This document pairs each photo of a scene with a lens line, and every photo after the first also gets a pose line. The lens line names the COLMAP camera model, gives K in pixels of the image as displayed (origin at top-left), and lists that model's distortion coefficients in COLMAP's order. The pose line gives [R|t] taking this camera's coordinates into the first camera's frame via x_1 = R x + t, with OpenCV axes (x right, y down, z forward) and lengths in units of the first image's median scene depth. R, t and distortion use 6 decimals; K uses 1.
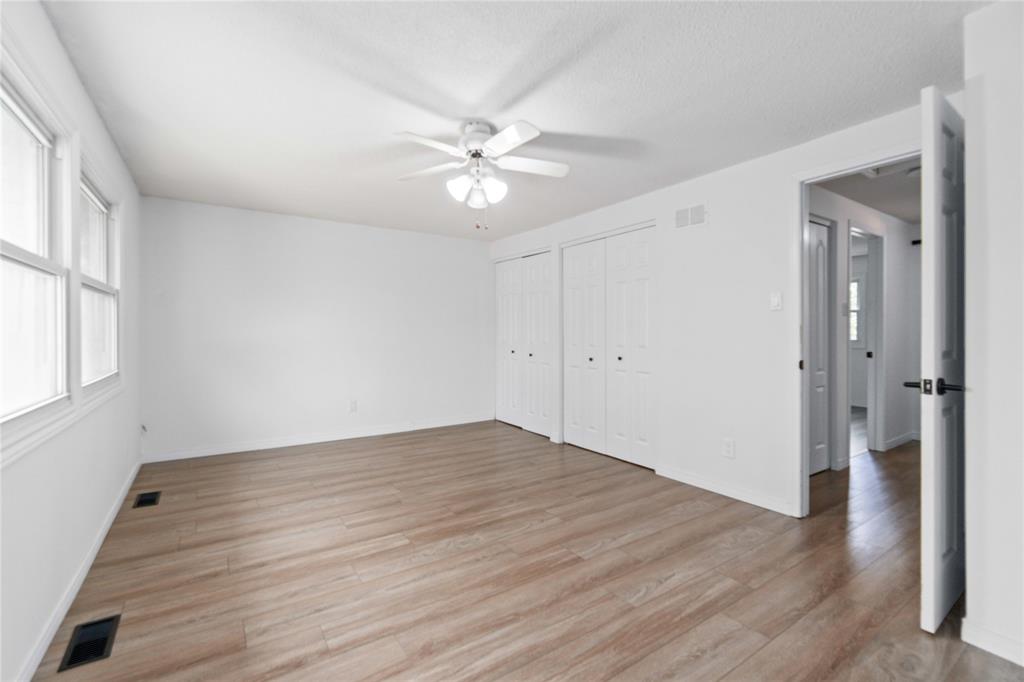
lens RADIAL K [[452.3, 0, 509.3], [0, 452.3, 336.0], [0, 0, 1]] dist [0.000006, 0.000921]
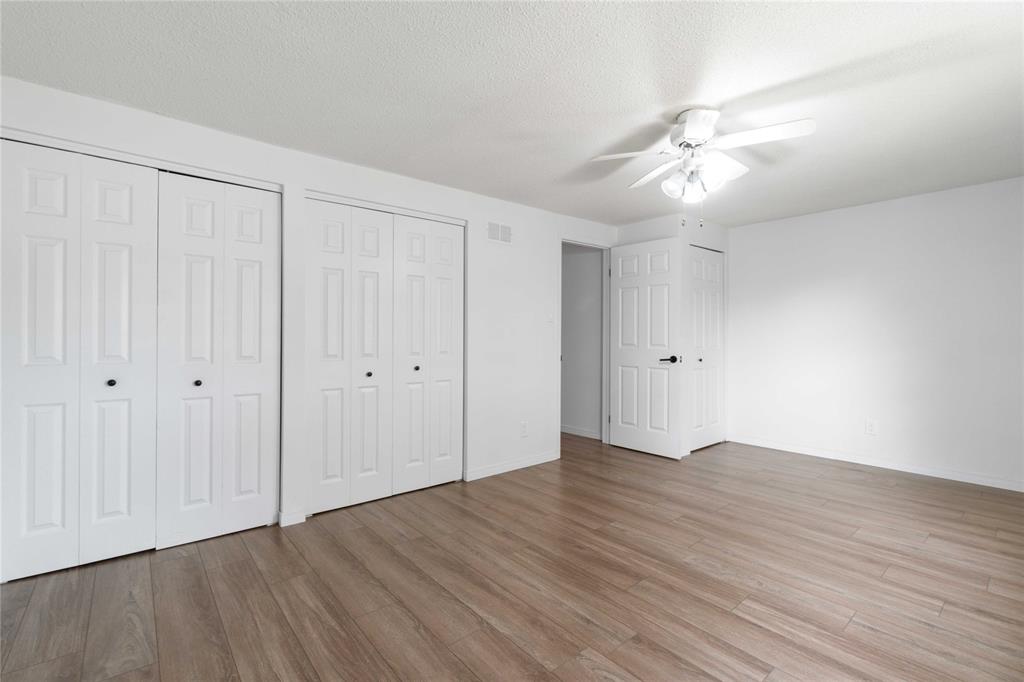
lens RADIAL K [[454.1, 0, 504.1], [0, 454.1, 337.8], [0, 0, 1]] dist [-0.001290, 0.001162]
pose [[-0.105116, -0.002943, 0.994456, -0.891054], [0.004855, 0.999982, 0.003472, -0.011070], [-0.994448, 0.005193, -0.105100, 1.382705]]
